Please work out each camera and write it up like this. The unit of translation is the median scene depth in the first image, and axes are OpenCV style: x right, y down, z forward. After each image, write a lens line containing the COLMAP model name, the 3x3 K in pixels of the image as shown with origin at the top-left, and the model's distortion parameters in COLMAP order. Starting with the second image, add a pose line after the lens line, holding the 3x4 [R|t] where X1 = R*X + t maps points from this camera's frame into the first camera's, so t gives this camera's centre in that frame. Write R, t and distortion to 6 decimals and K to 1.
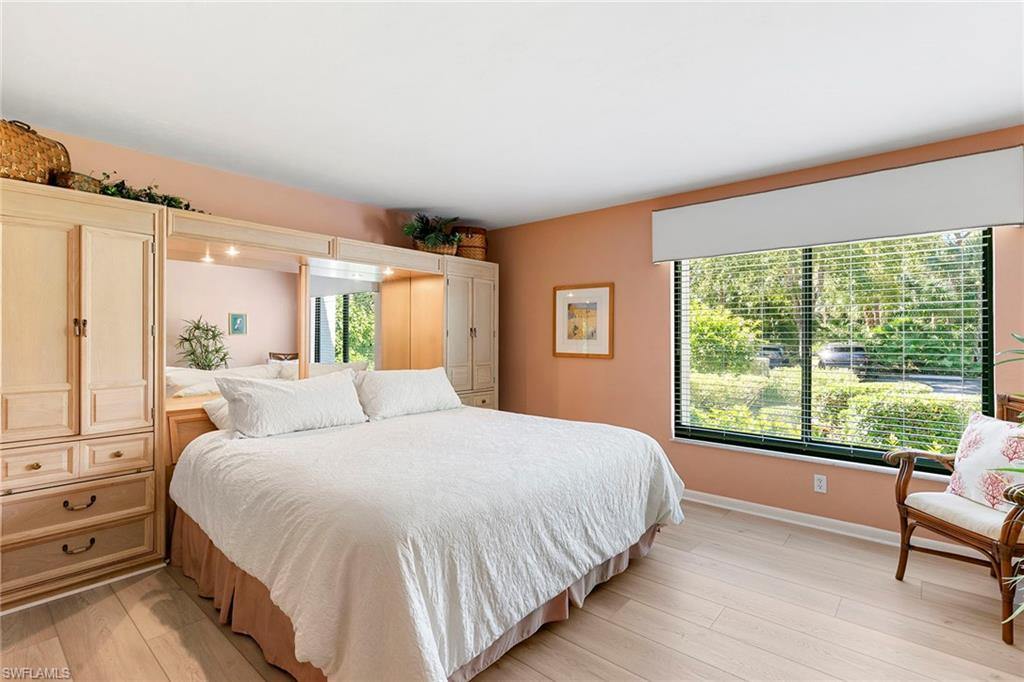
lens RADIAL K [[488.3, 0, 515.1], [0, 488.3, 328.4], [0, 0, 1]] dist [0.026507, 0.000090]
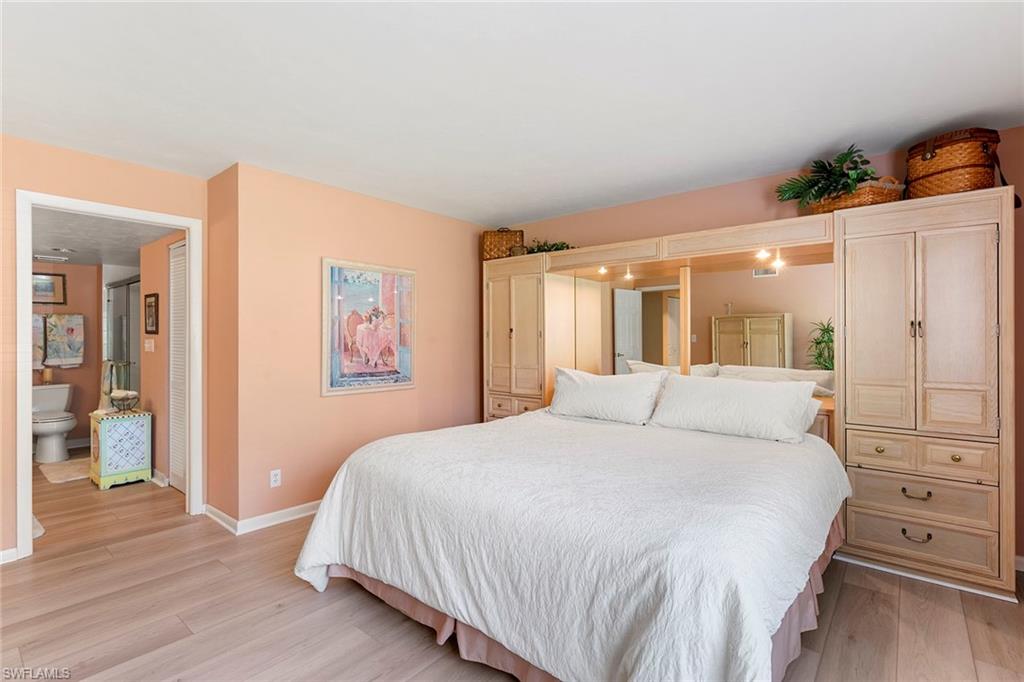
lens RADIAL K [[479.6, 0, 512.0], [0, 479.6, 341.0], [0, 0, 1]] dist [0.000435, 0.000198]
pose [[0.018479, 0.003295, -0.999824, 0.483154], [0.021994, 0.999751, 0.003702, 0.011180], [0.999587, -0.022059, 0.018402, 0.545542]]
